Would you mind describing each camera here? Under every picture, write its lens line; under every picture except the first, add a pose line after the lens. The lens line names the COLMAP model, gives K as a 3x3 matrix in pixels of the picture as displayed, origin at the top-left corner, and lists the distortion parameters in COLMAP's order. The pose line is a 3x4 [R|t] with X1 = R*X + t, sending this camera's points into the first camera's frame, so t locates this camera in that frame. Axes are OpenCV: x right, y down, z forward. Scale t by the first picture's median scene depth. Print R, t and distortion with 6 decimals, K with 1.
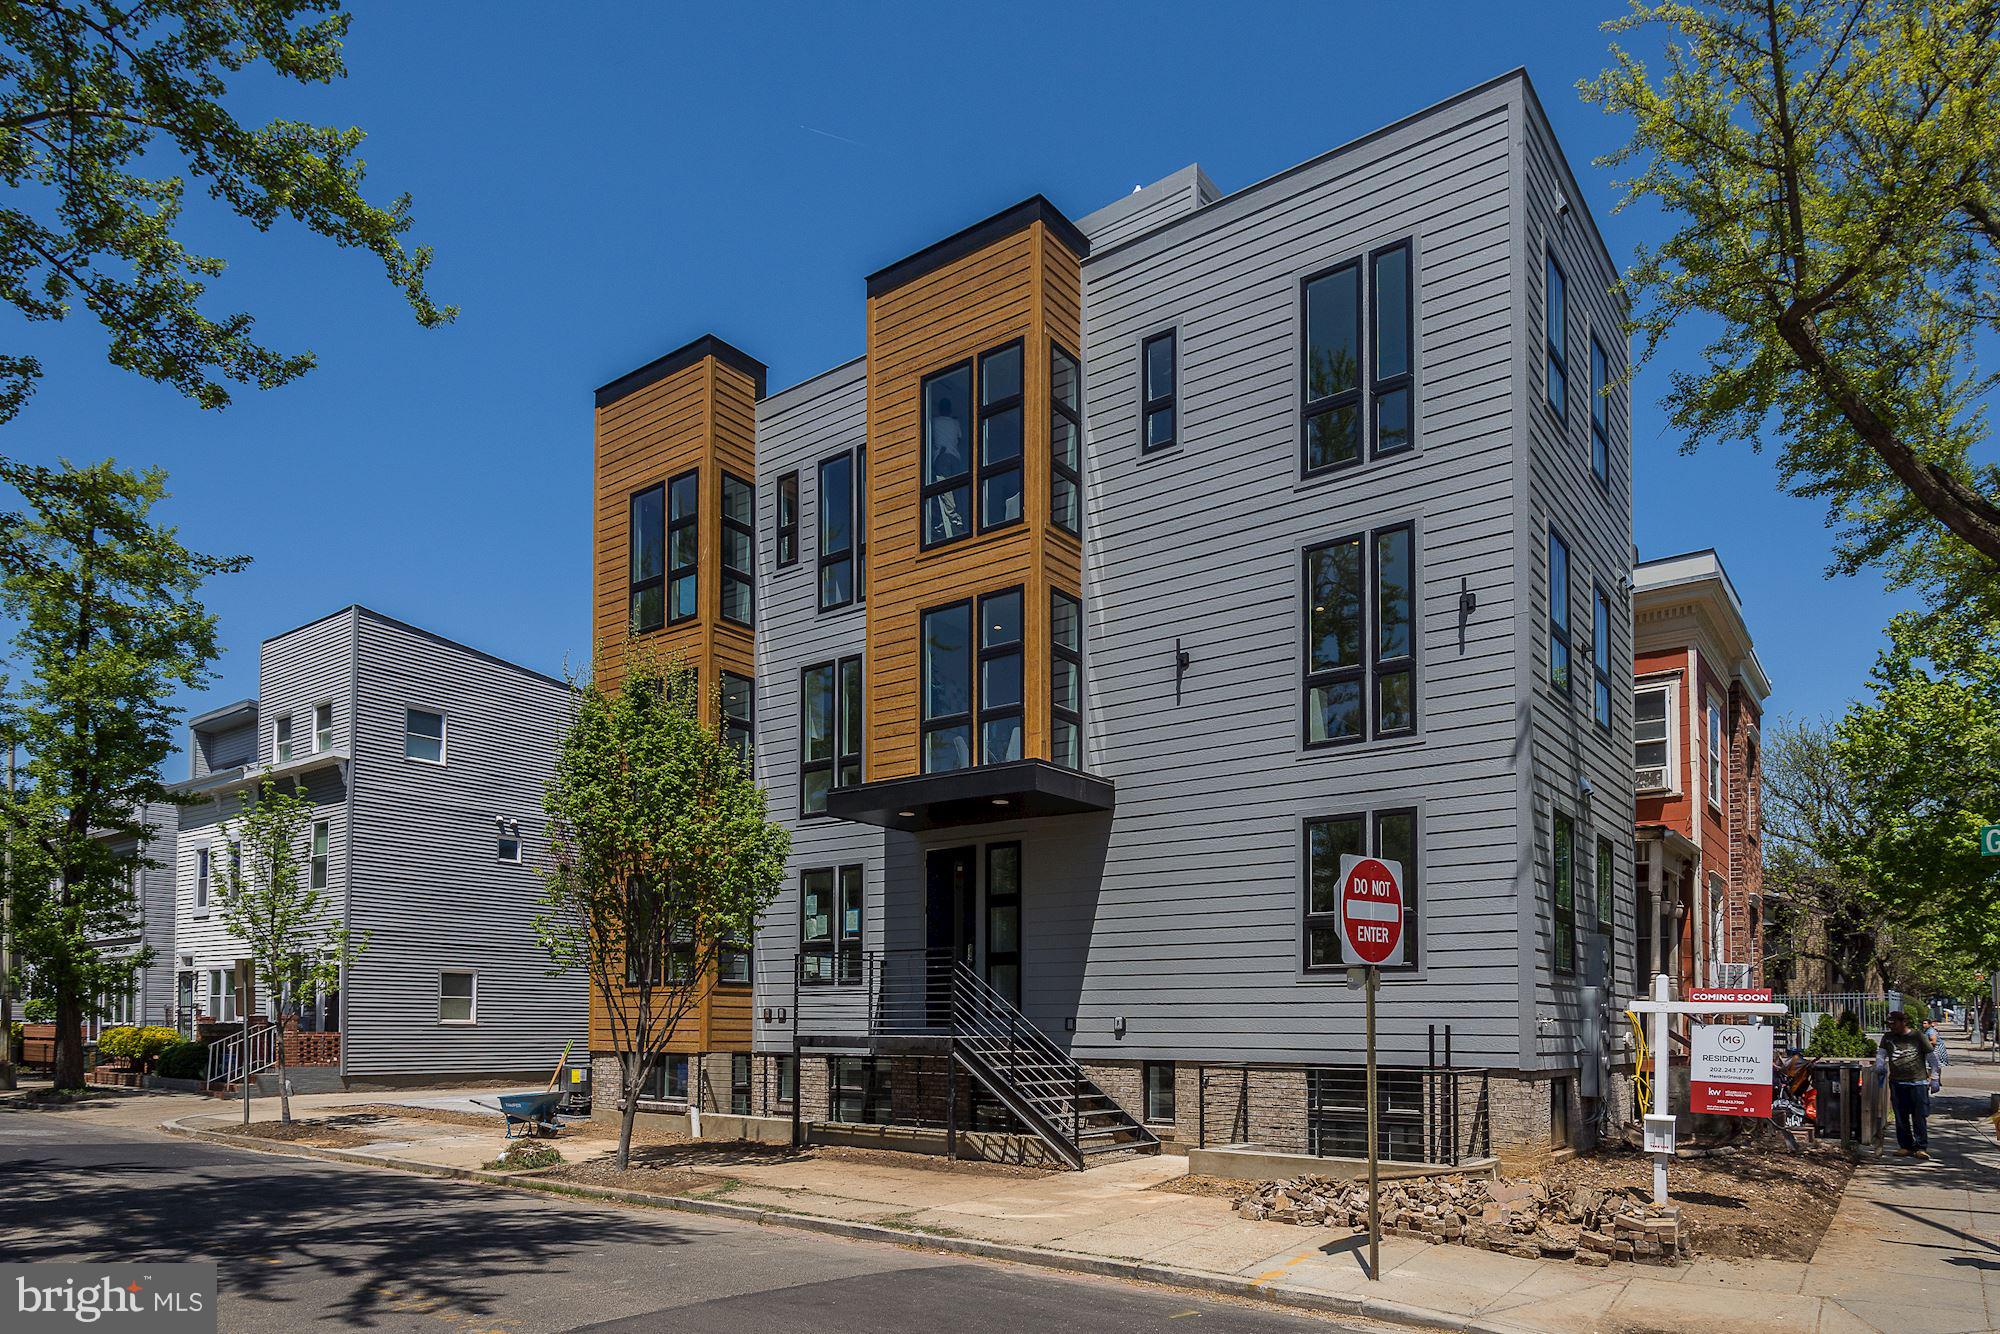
lens RADIAL K [[1098.9, 0, 836.8], [0, 1098.9, 1000.4], [0, 0, 1]] dist [-0.000449, 0.000236]
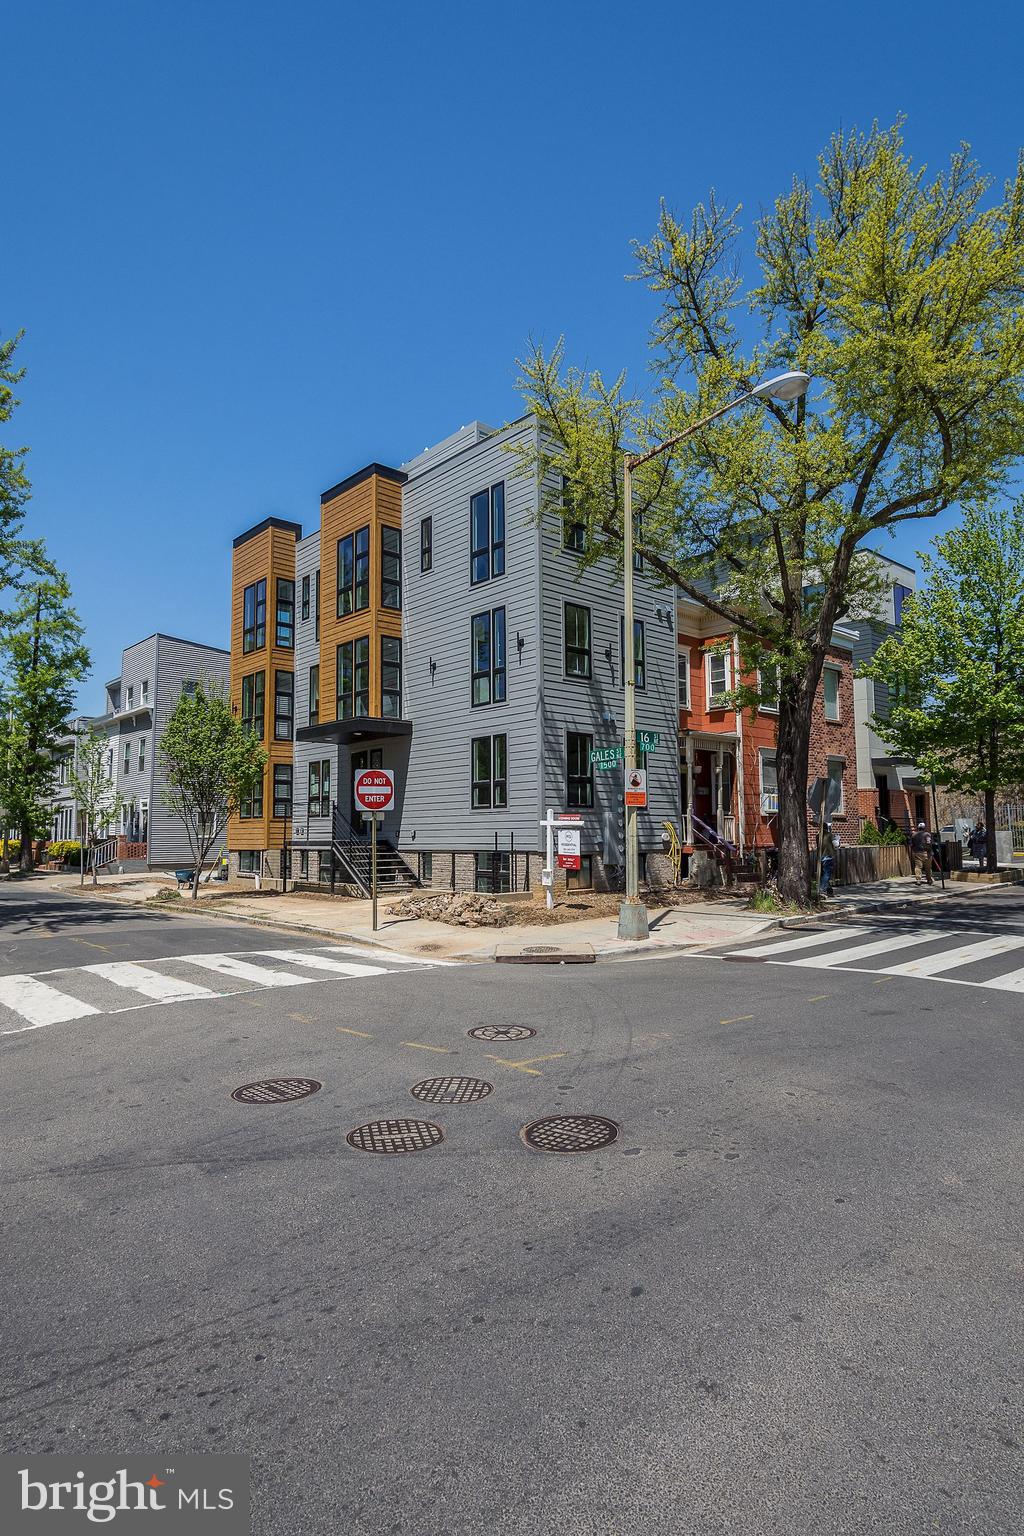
lens RADIAL K [[844.0, 0, 522.4], [0, 844.0, 766.0], [0, 0, 1]] dist [-0.000449, 0.000236]
pose [[0.980288, -0.032895, -0.194815, 0.734845], [0.021573, 0.997968, -0.059954, -0.005676], [0.196391, 0.054570, 0.979006, -0.546267]]
